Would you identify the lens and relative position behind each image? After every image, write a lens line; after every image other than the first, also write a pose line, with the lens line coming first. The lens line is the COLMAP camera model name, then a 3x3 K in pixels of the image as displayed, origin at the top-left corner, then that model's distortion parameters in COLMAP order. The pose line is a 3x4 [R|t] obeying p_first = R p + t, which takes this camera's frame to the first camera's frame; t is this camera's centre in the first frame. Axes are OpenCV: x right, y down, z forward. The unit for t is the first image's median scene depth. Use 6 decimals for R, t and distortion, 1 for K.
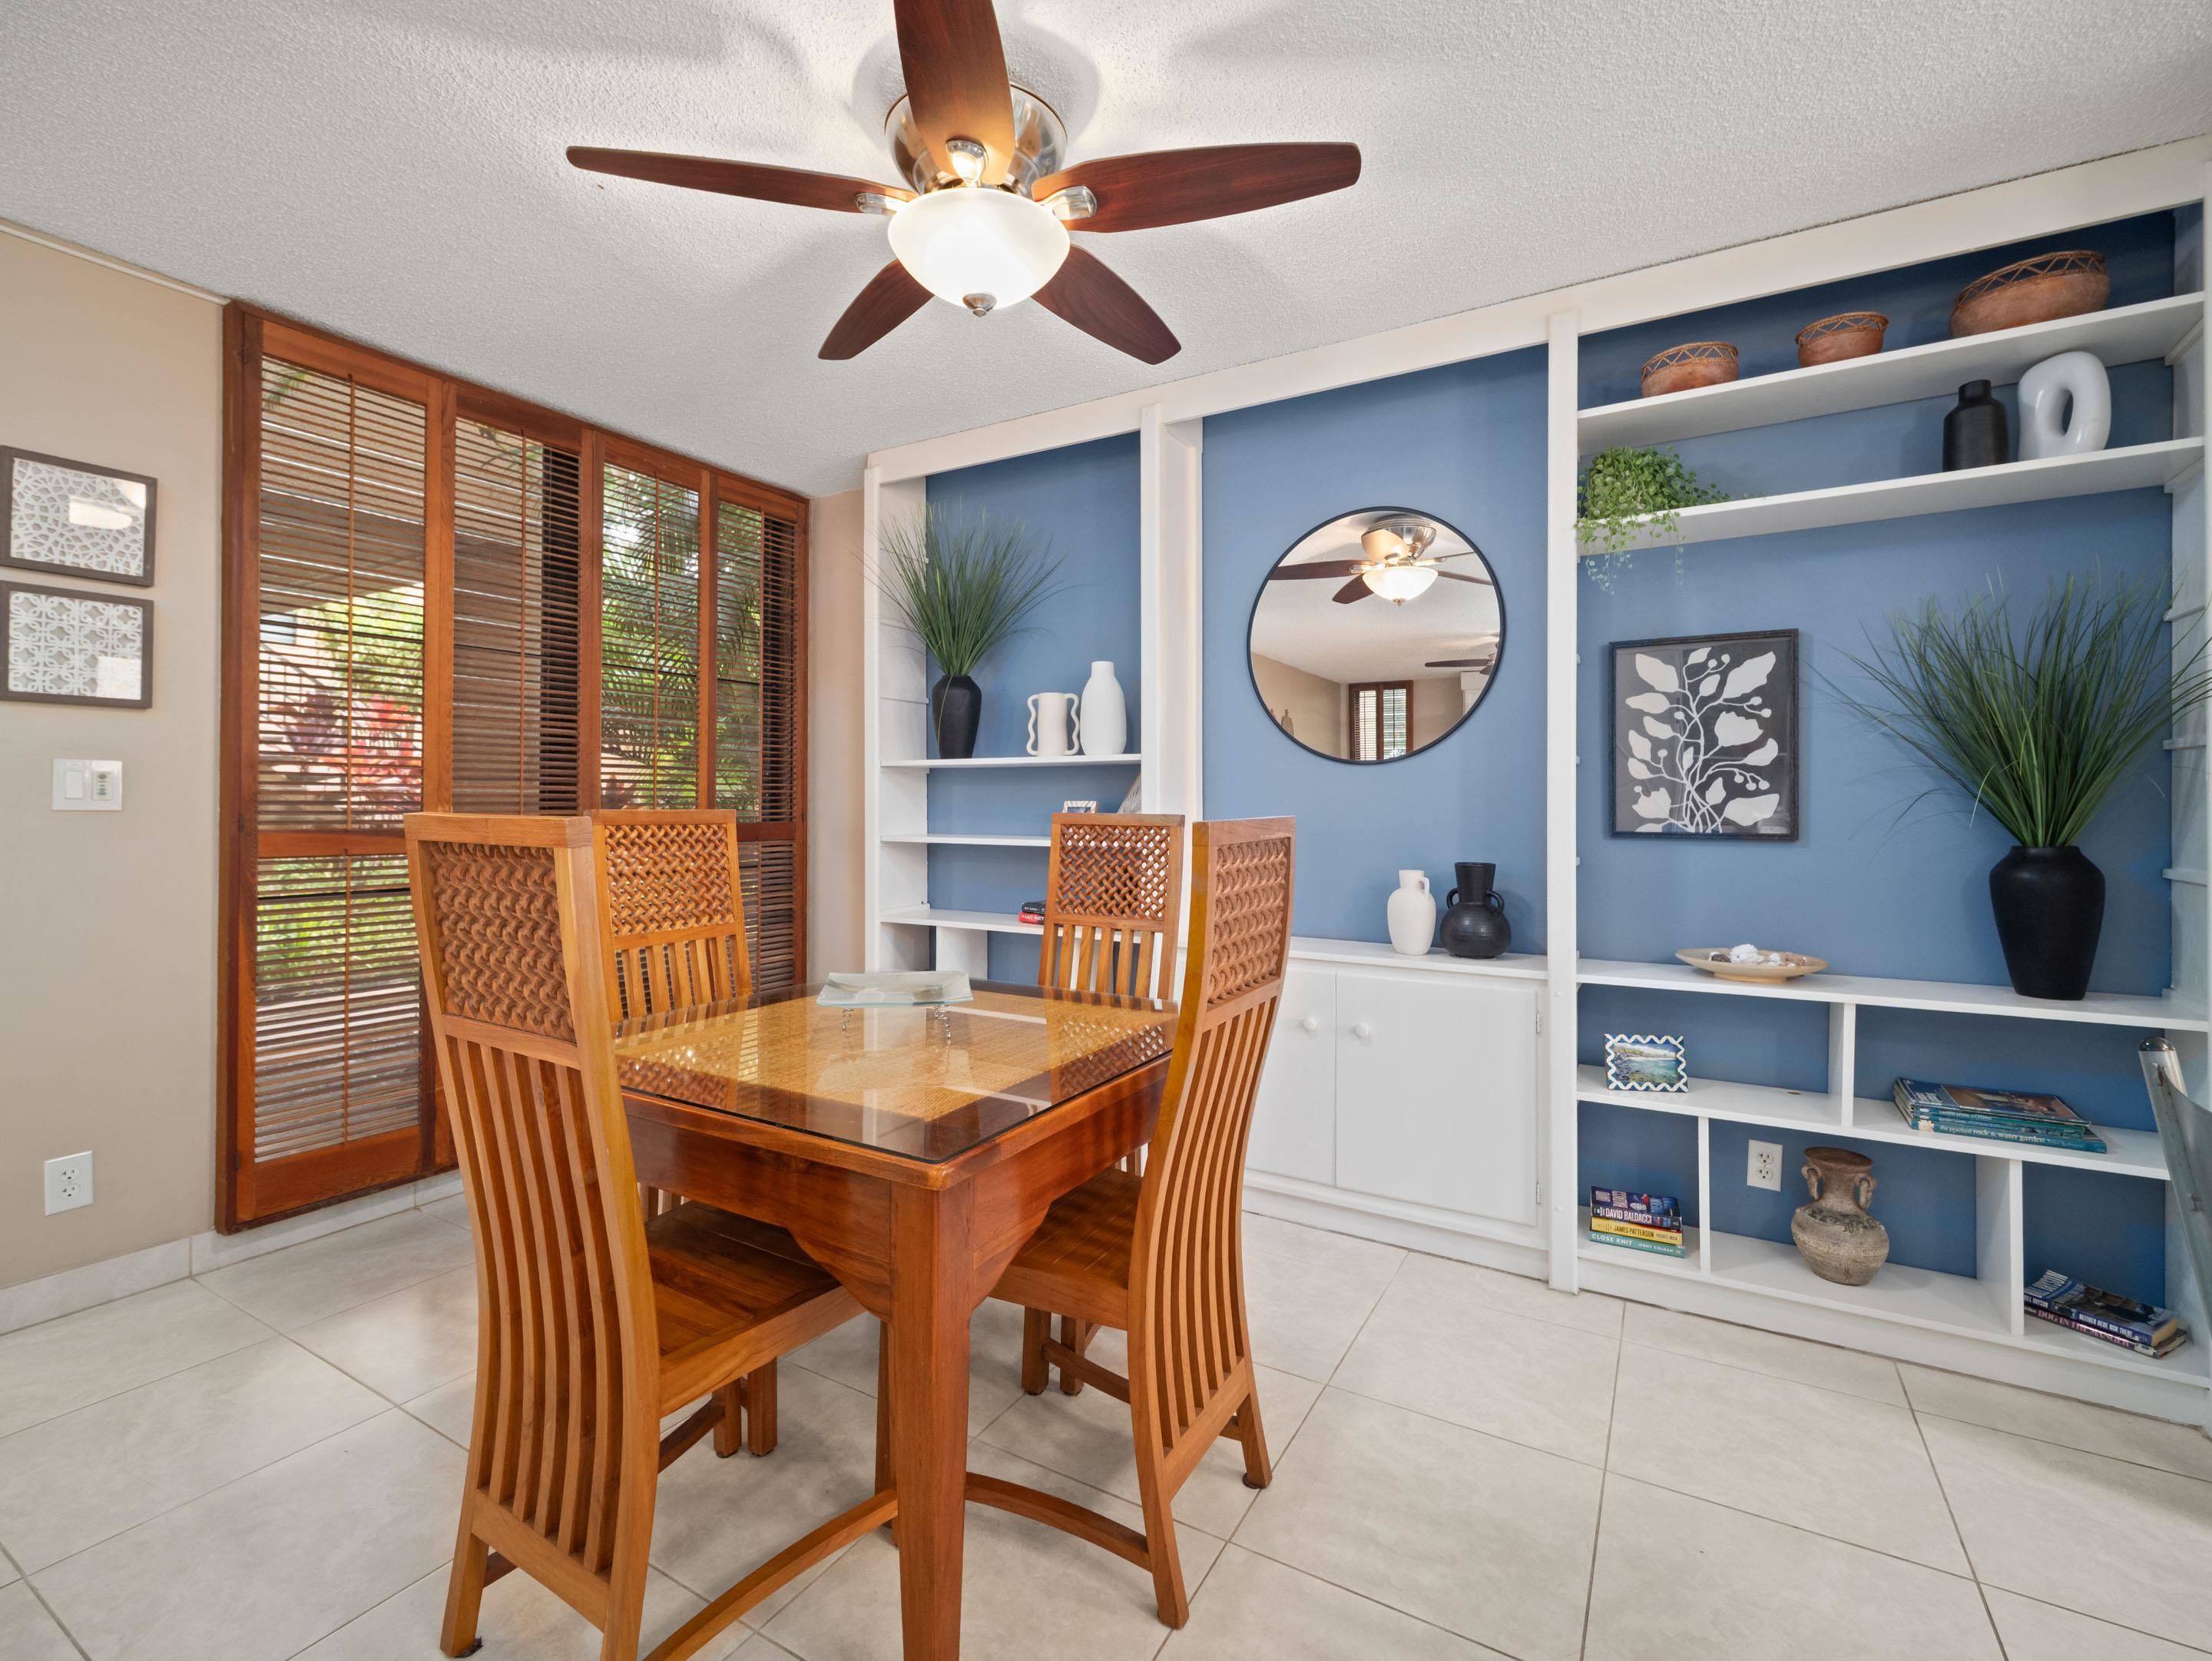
lens RADIAL K [[995.7, 0, 1104.6], [0, 995.7, 808.3], [0, 0, 1]] dist [0.001141, 0.000205]
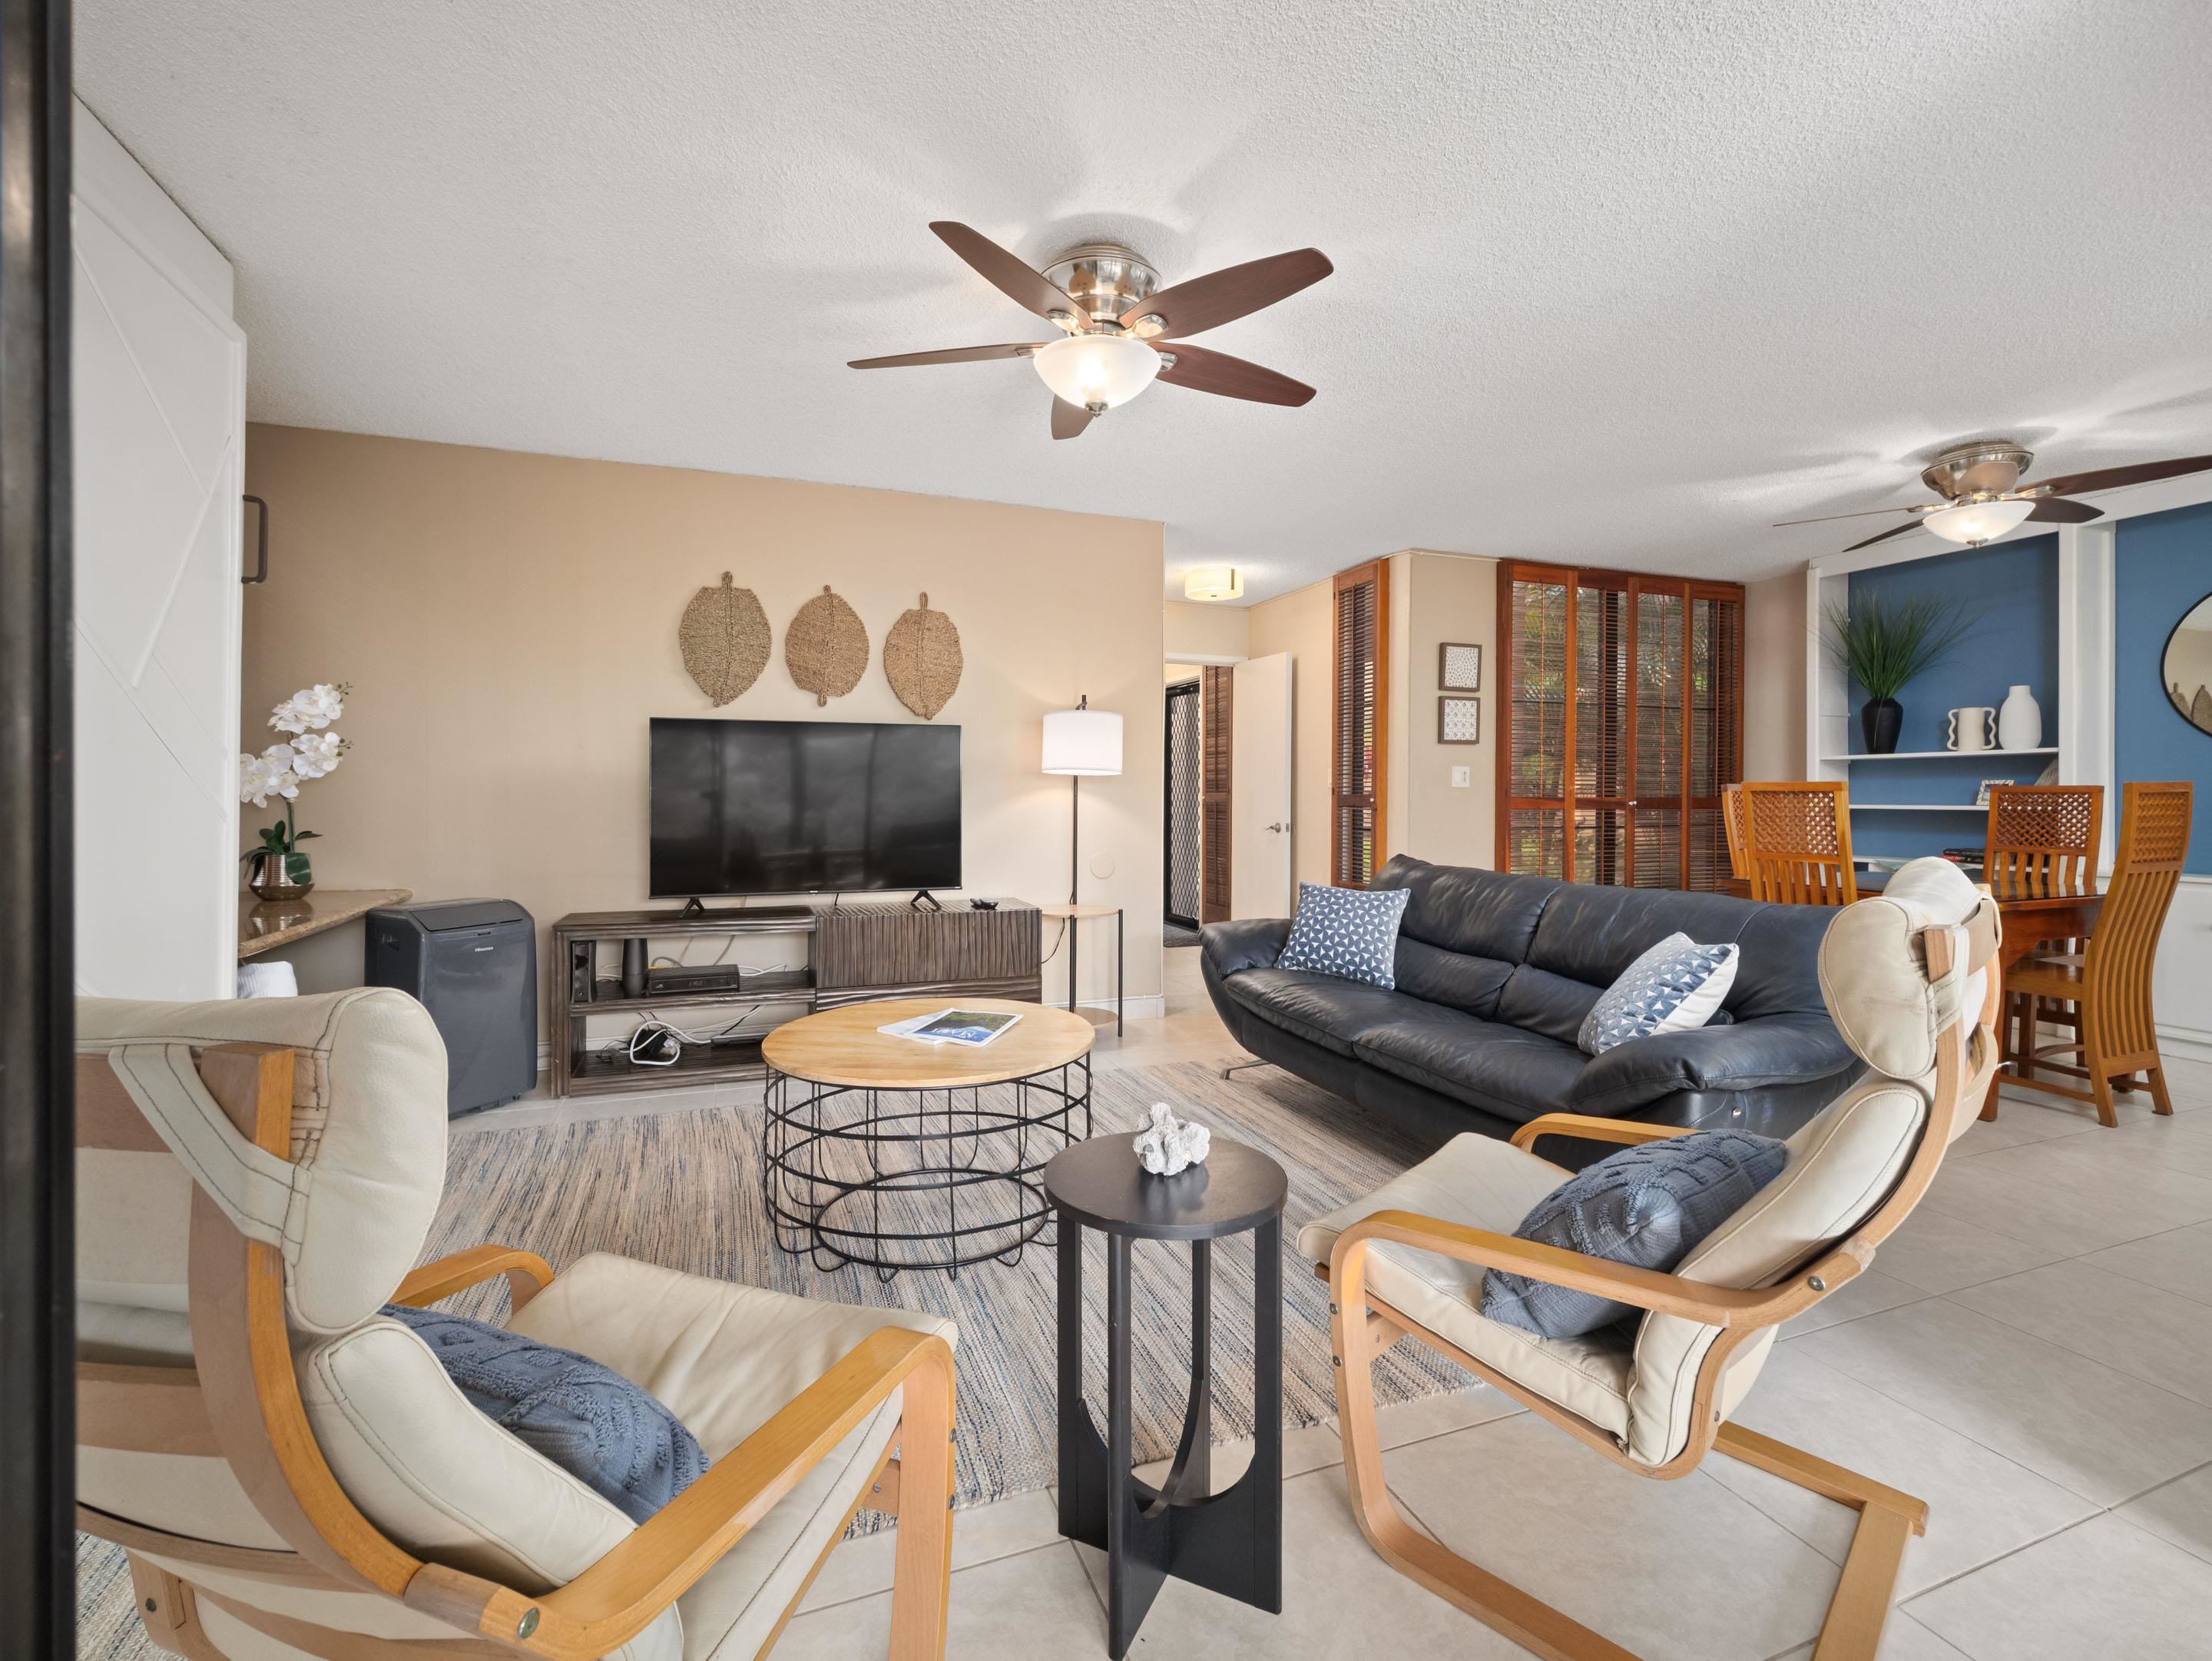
lens RADIAL K [[995.7, 0, 1104.6], [0, 995.7, 808.3], [0, 0, 1]] dist [0.001141, 0.000205]
pose [[0.782654, 0.004145, -0.622443, -0.153687], [-0.000125, 0.999979, 0.006503, 0.028225], [0.622457, -0.005012, 0.782638, -1.086517]]
